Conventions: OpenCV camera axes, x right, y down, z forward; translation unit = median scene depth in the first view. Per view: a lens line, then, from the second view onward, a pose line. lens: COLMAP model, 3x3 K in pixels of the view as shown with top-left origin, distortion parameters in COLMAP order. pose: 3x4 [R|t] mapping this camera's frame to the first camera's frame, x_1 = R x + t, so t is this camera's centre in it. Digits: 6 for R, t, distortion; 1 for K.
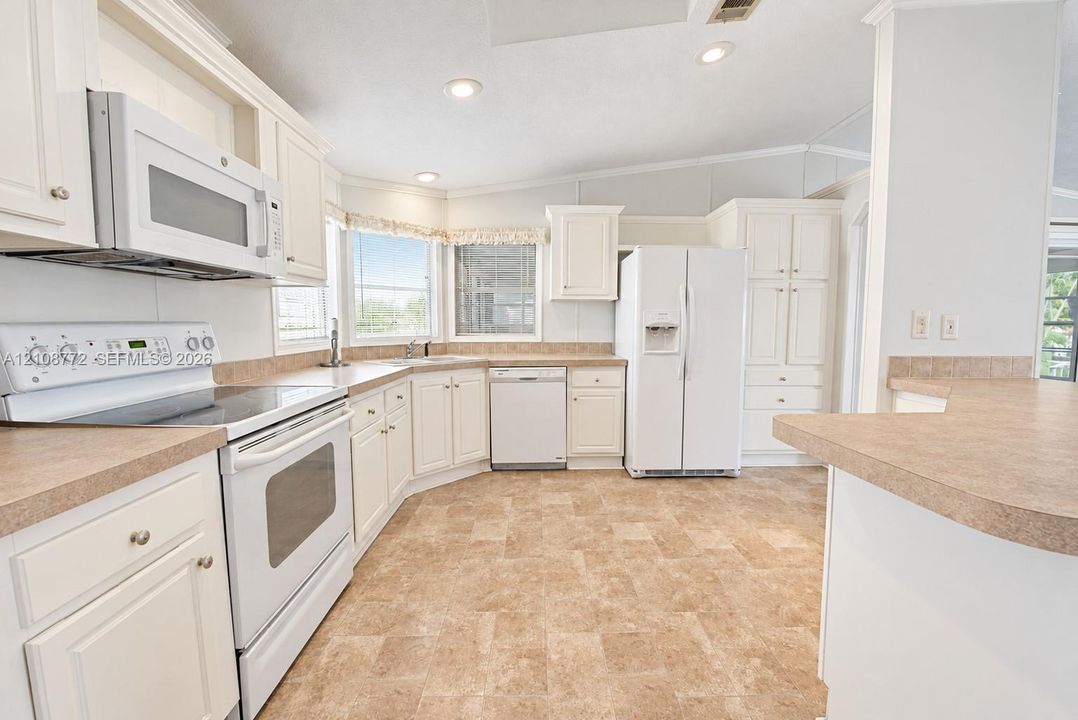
lens RADIAL K [[435.9, 0, 544.5], [0, 435.9, 358.0], [0, 0, 1]] dist [0.000147, -0.000292]
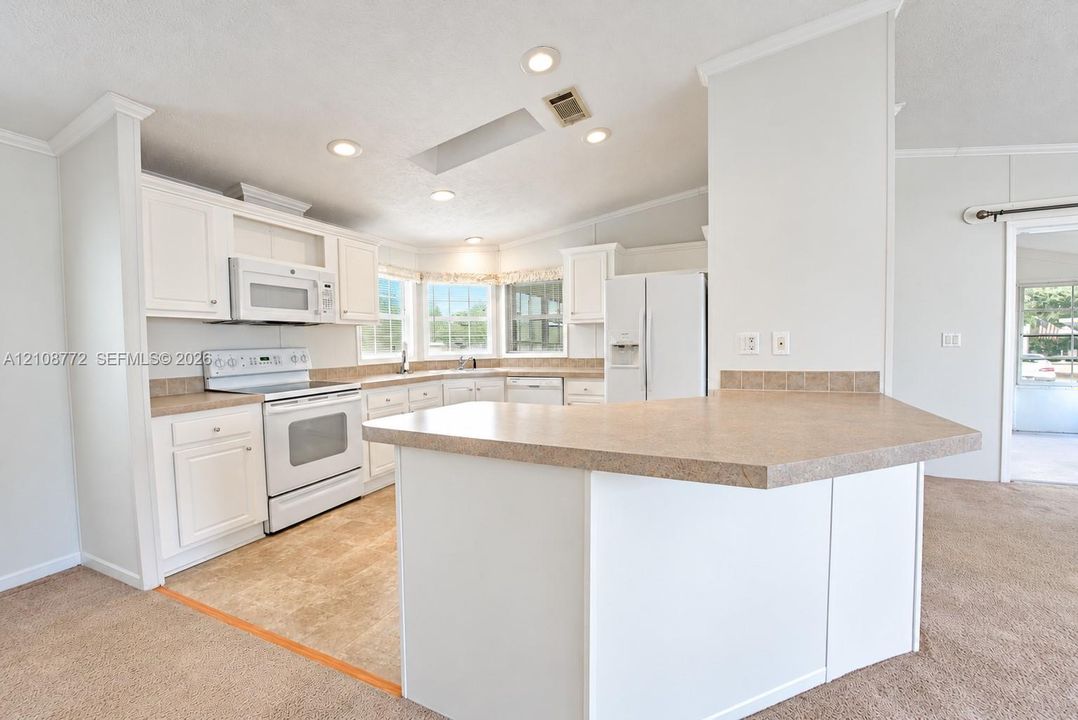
lens RADIAL K [[427.5, 0, 539.0], [0, 427.5, 360.0], [0, 0, 1]] dist [-0.014557, -0.000302]
pose [[0.897962, 0.002022, -0.440068, 0.548070], [-0.016151, 0.999467, -0.028364, 0.005703], [0.439776, 0.032577, 0.897516, -0.133214]]
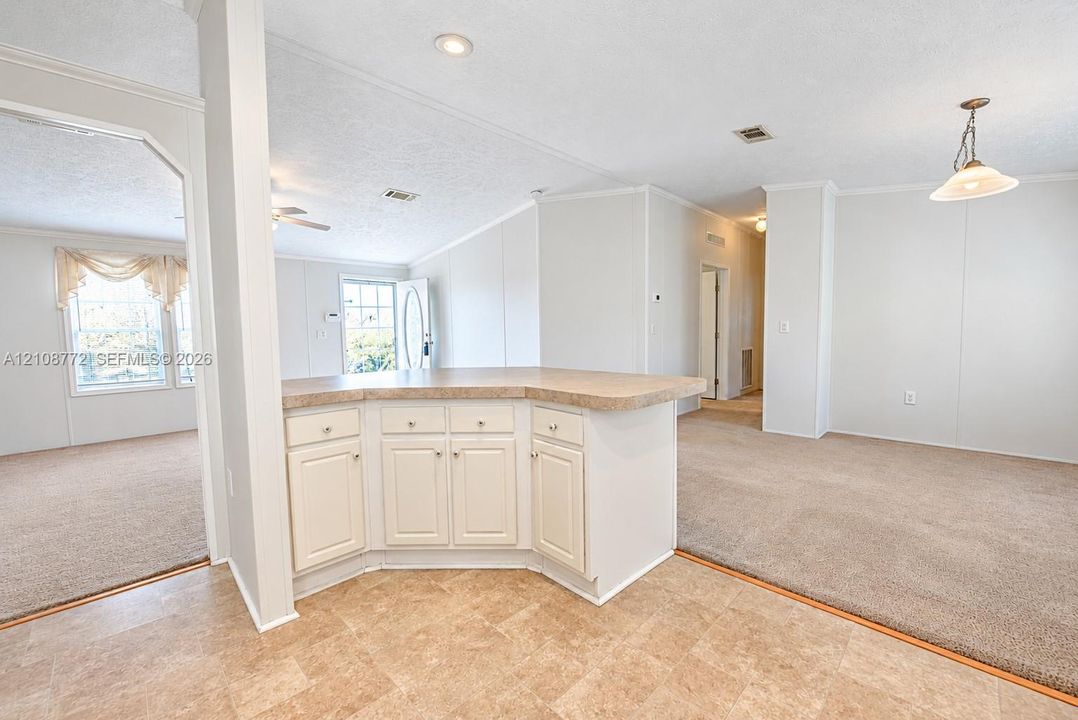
lens RADIAL K [[427.5, 0, 539.0], [0, 427.5, 360.0], [0, 0, 1]] dist [-0.014557, -0.000302]
pose [[-0.678806, -0.043776, 0.733012, -0.087622], [0.069092, 0.989986, 0.123106, -0.061165], [-0.731060, 0.134210, -0.668983, 0.772257]]
